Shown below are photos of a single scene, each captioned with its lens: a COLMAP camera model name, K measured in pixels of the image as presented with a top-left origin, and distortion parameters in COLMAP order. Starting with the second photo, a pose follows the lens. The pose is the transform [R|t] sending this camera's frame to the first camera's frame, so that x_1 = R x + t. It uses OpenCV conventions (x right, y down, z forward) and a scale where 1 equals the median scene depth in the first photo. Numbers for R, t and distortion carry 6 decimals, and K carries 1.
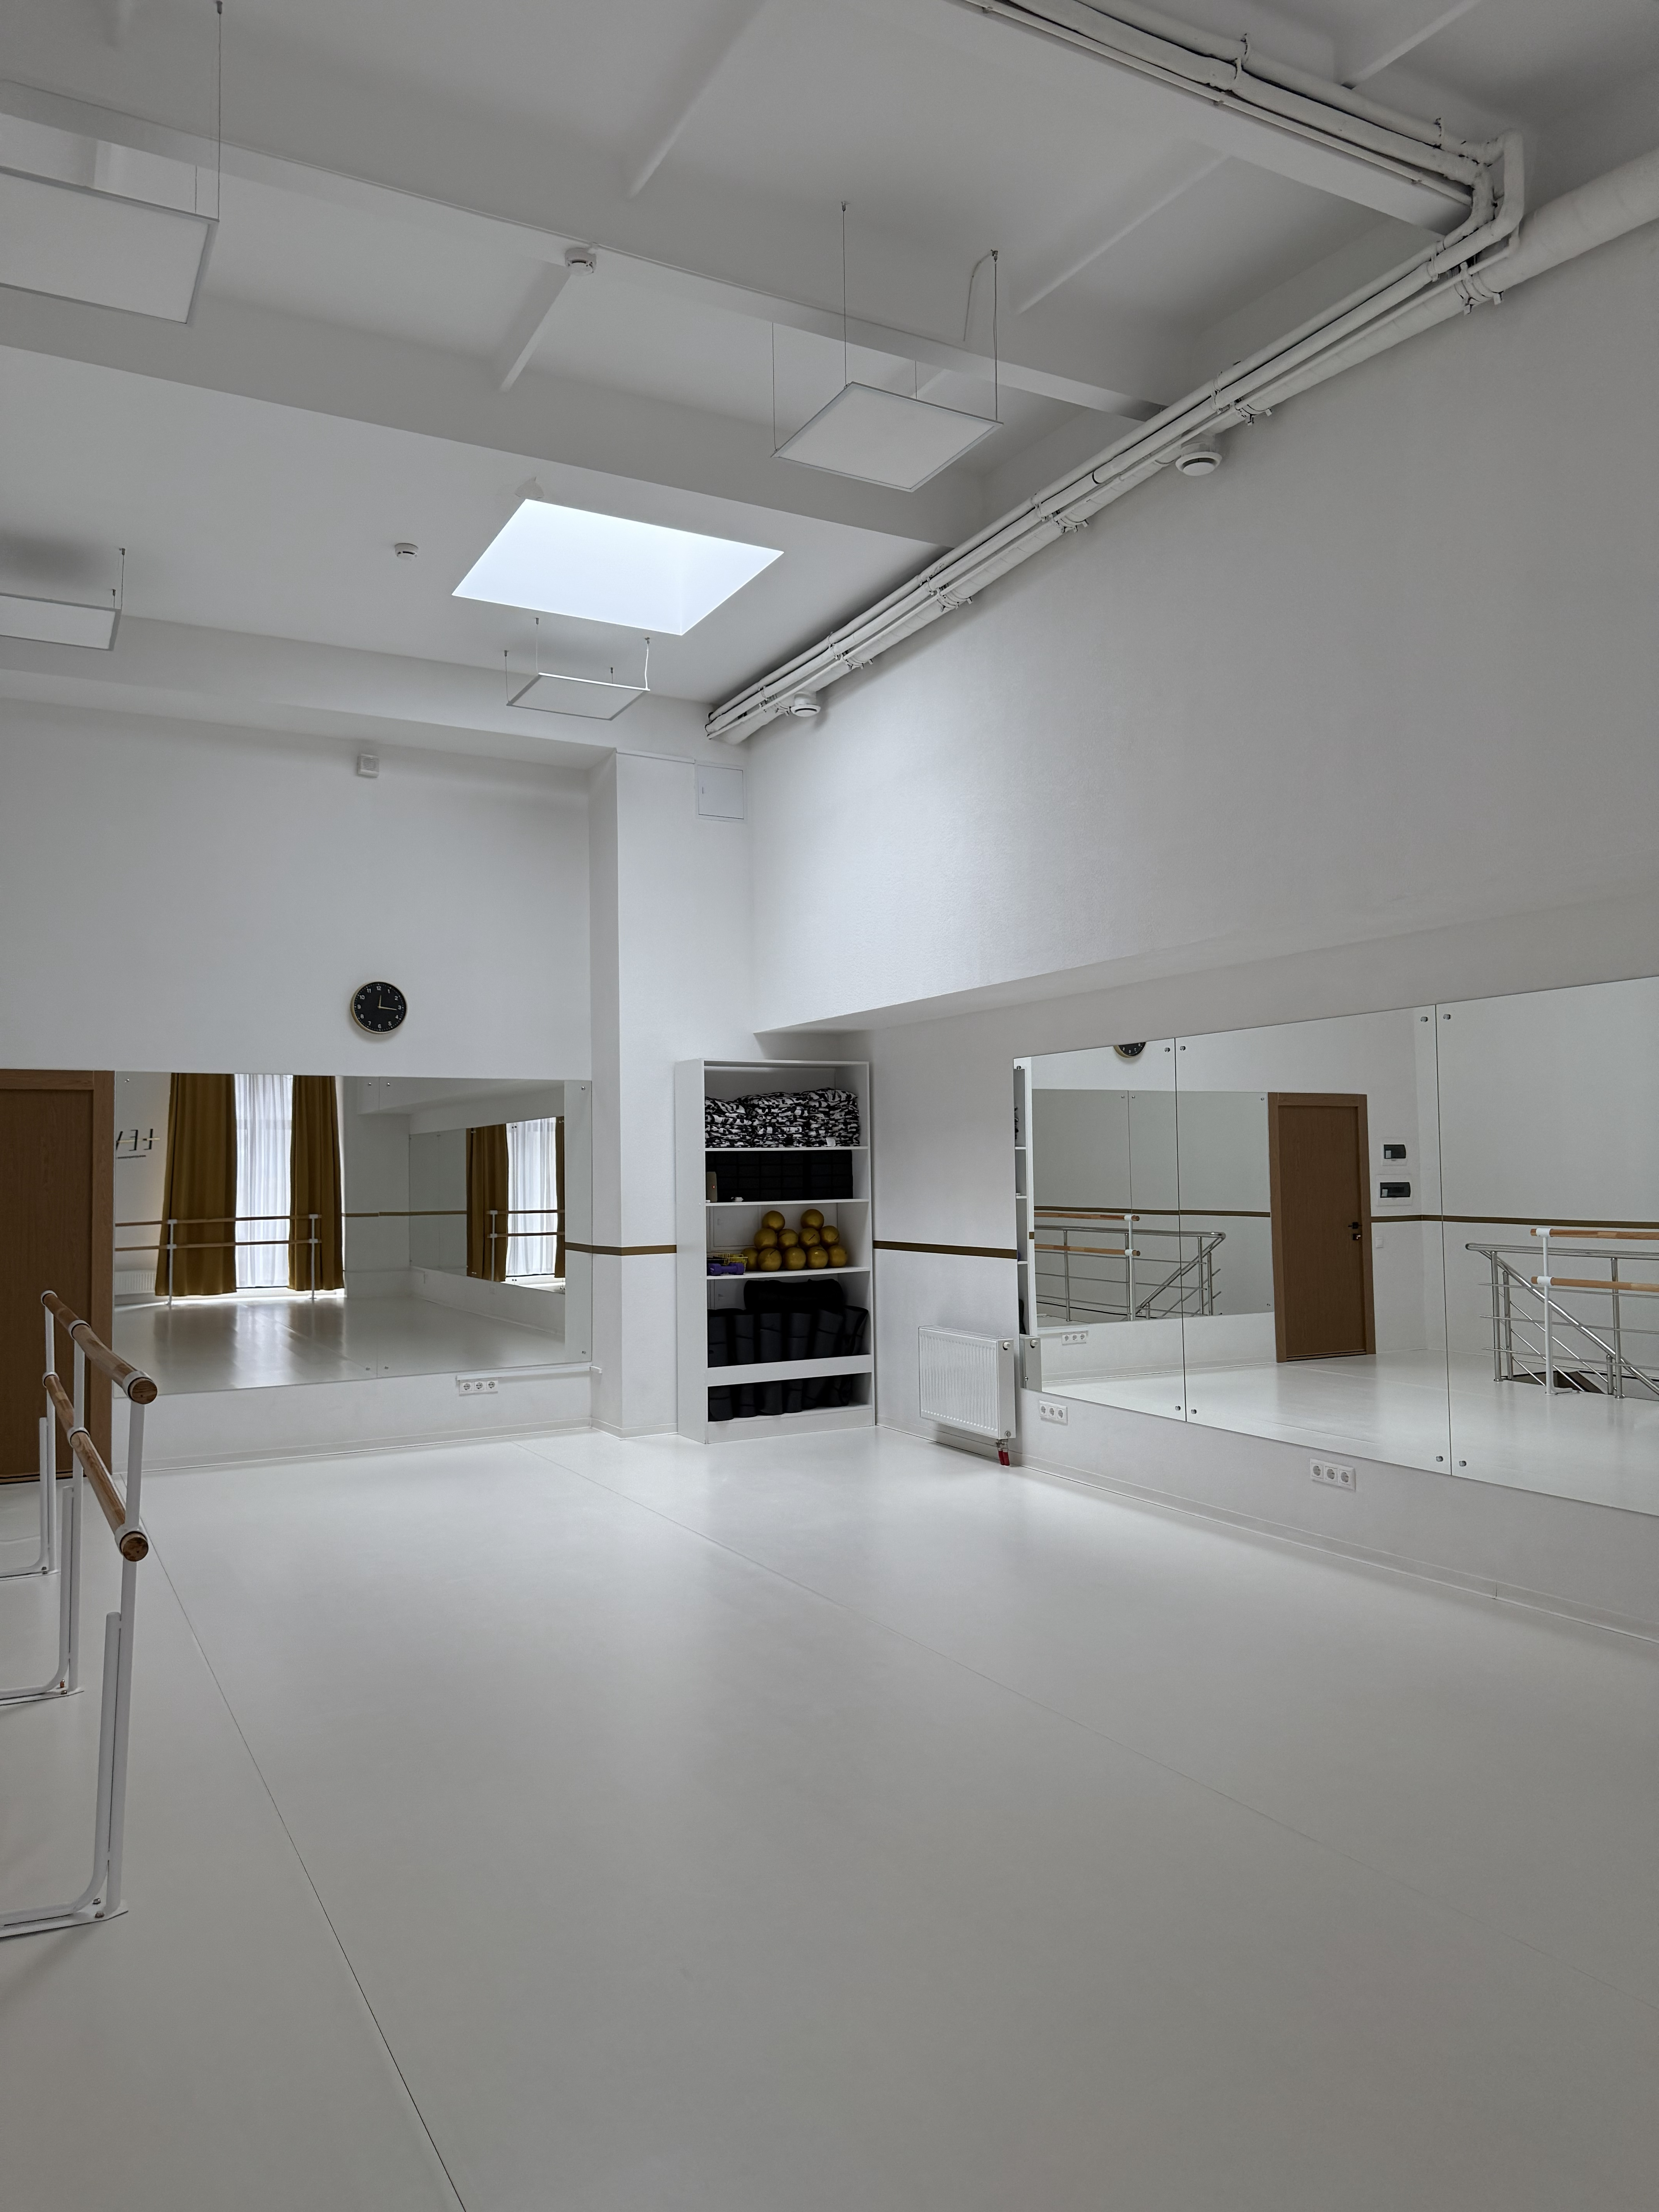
lens RADIAL K [[1567.8, 0, 827.3], [0, 1567.8, 1097.5], [0, 0, 1]] dist [0.023298, -0.022560]
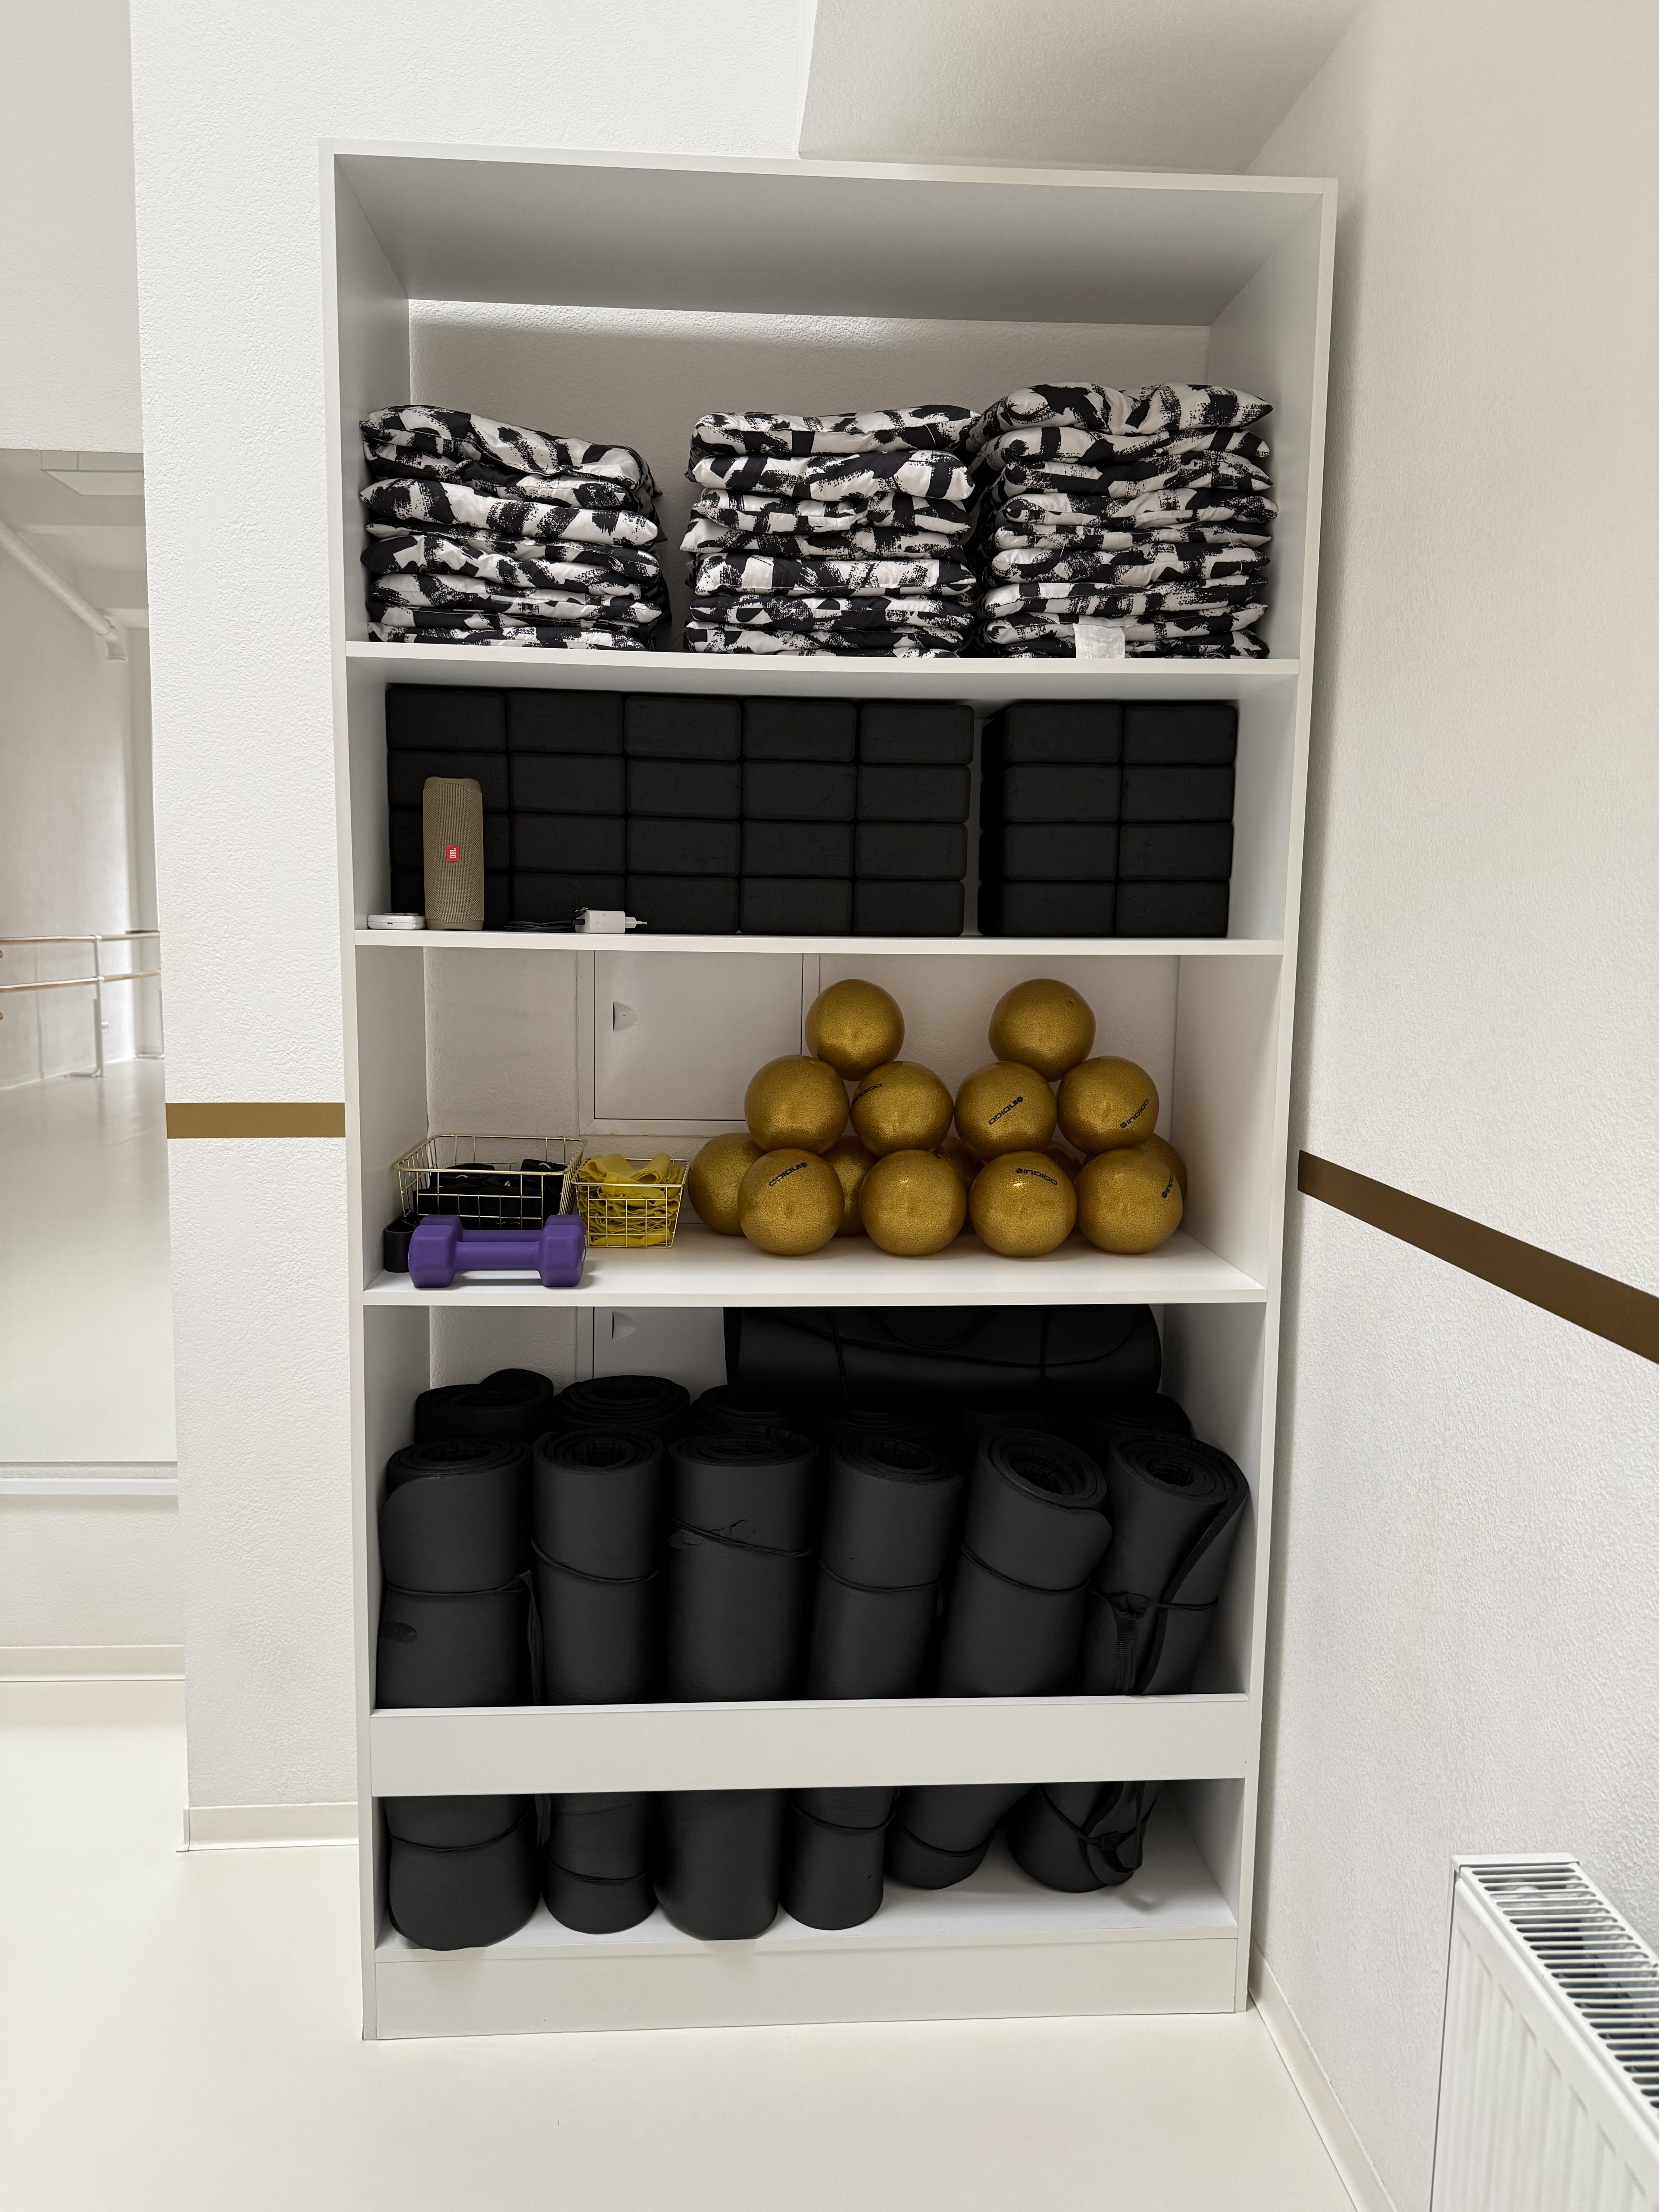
lens RADIAL K [[1567.8, 0, 826.8], [0, 1567.8, 1104.9], [0, 0, 1]] dist [0.023298, -0.022560]
pose [[0.910981, 0.078946, -0.404822, 0.055159], [-0.008559, 0.984918, 0.172812, 0.051673], [0.412360, -0.153964, 0.897917, 0.803603]]
